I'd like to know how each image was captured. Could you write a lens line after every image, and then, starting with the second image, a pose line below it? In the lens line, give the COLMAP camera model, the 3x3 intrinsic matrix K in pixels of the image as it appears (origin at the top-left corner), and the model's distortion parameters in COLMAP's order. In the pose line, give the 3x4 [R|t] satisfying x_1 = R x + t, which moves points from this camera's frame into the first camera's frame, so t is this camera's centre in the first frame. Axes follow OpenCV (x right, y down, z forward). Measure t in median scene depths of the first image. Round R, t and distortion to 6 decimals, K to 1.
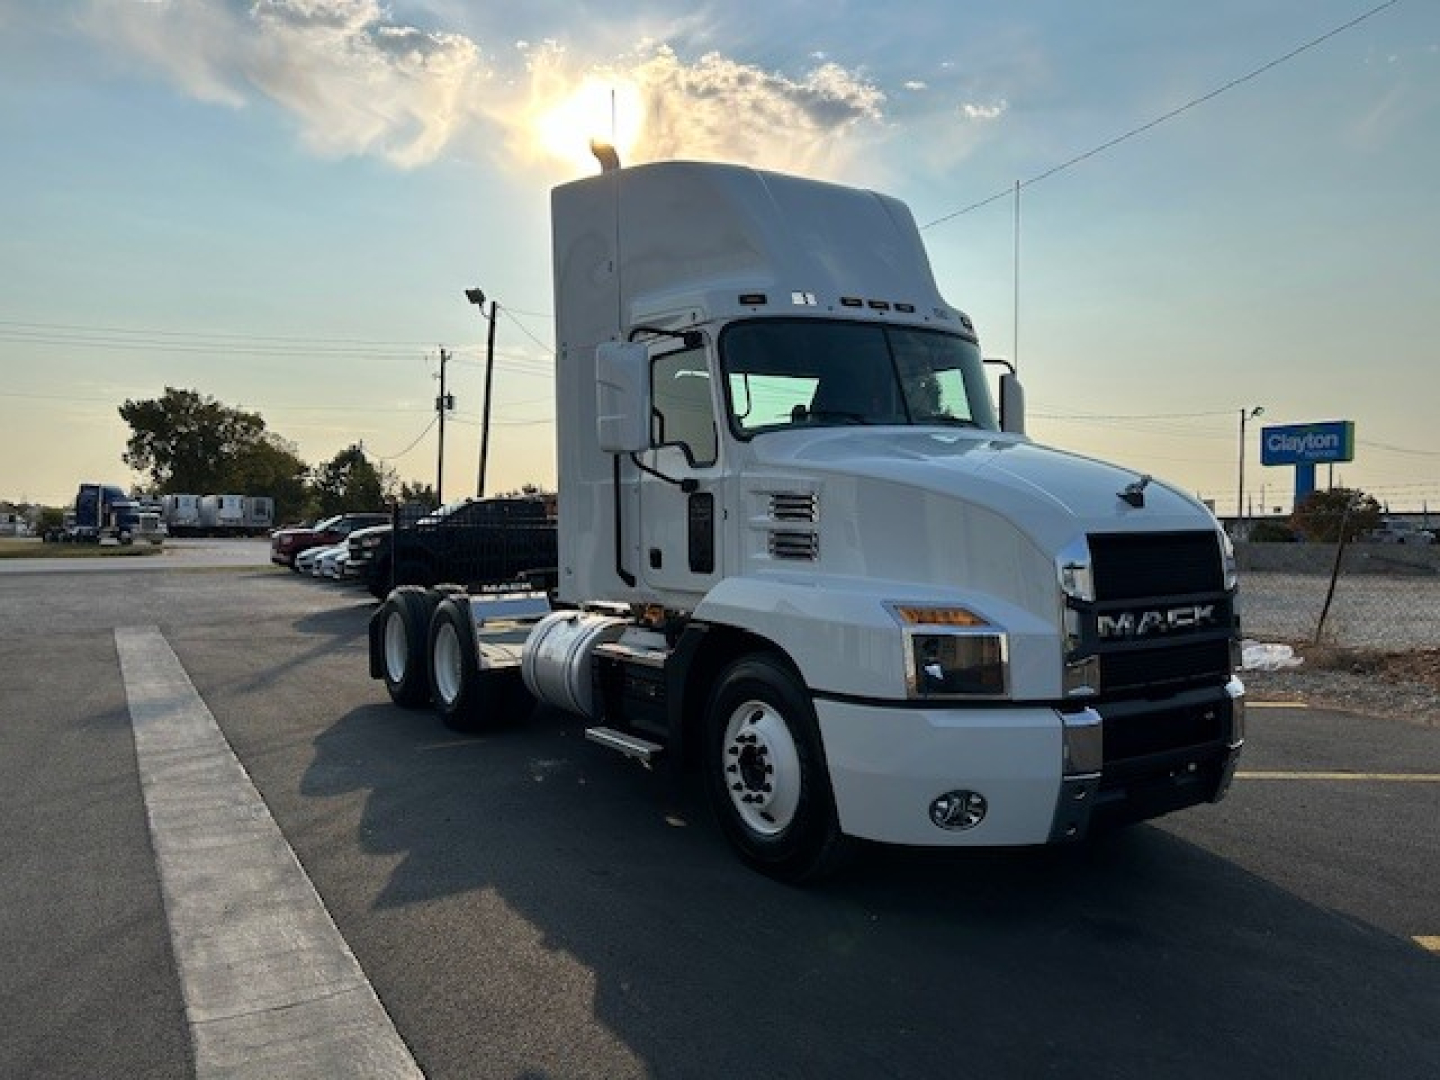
lens RADIAL K [[1114.9, 0, 720.0], [0, 1114.9, 540.0], [0, 0, 1]] dist [0.067830, -0.083638]
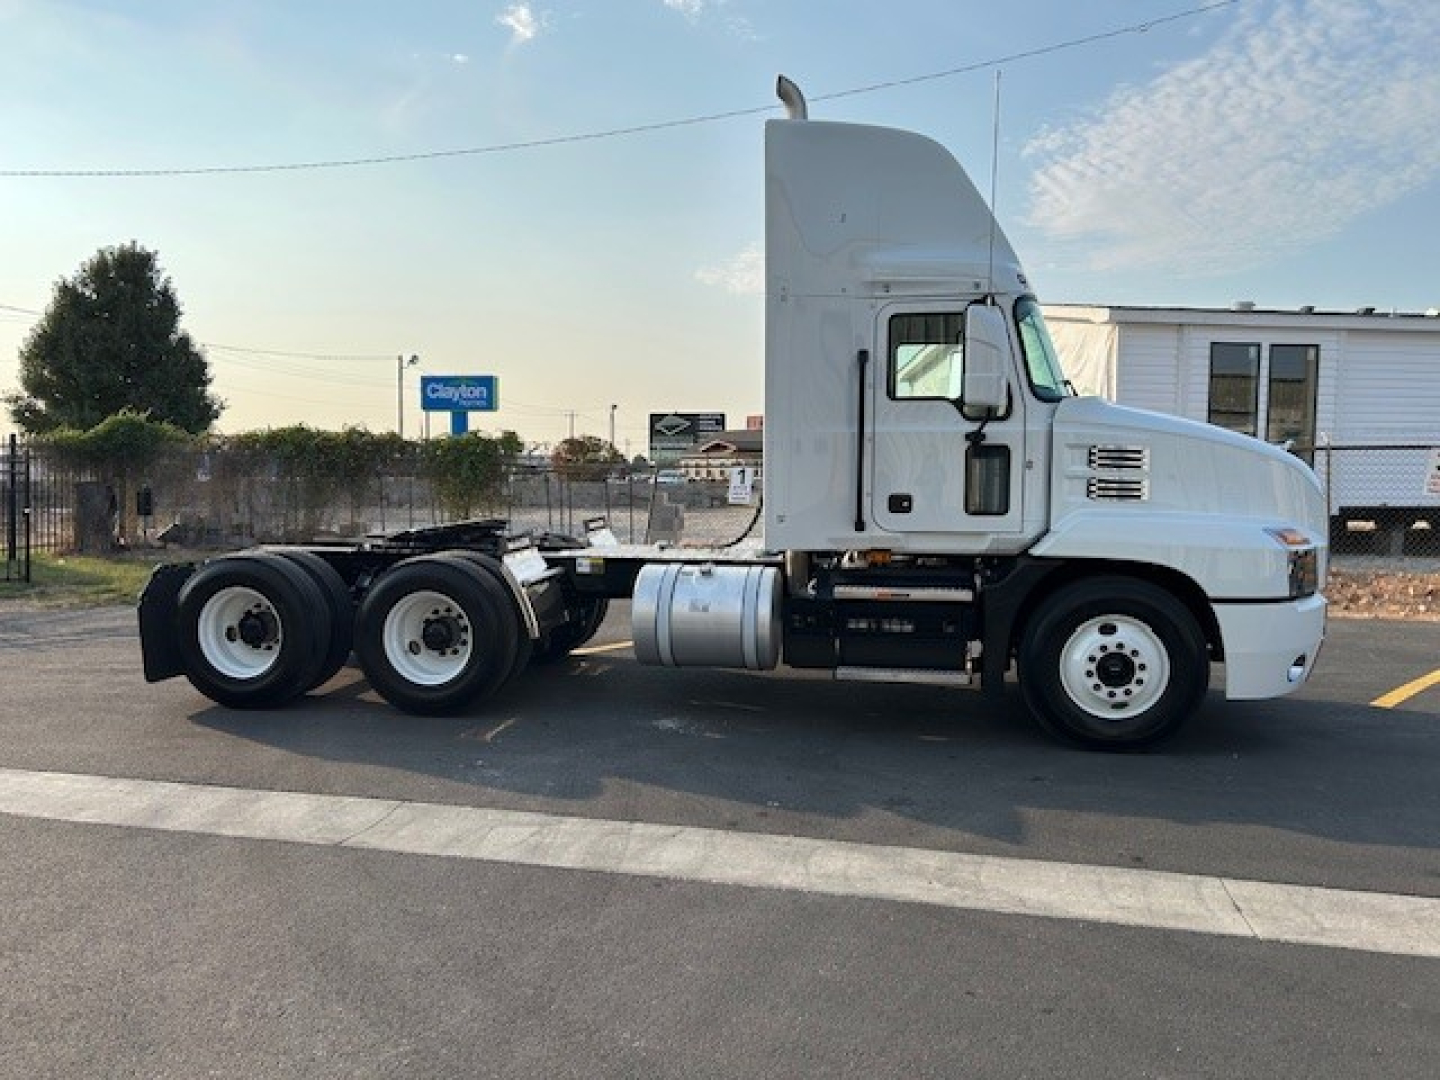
lens RADIAL K [[1114.9, 0, 720.0], [0, 1114.9, 540.0], [0, 0, 1]] dist [0.067830, -0.083638]
pose [[0.673578, -0.047356, 0.737597, -0.960517], [0.007436, 0.998329, 0.057305, -0.011558], [-0.739079, -0.033114, 0.672805, 0.398869]]
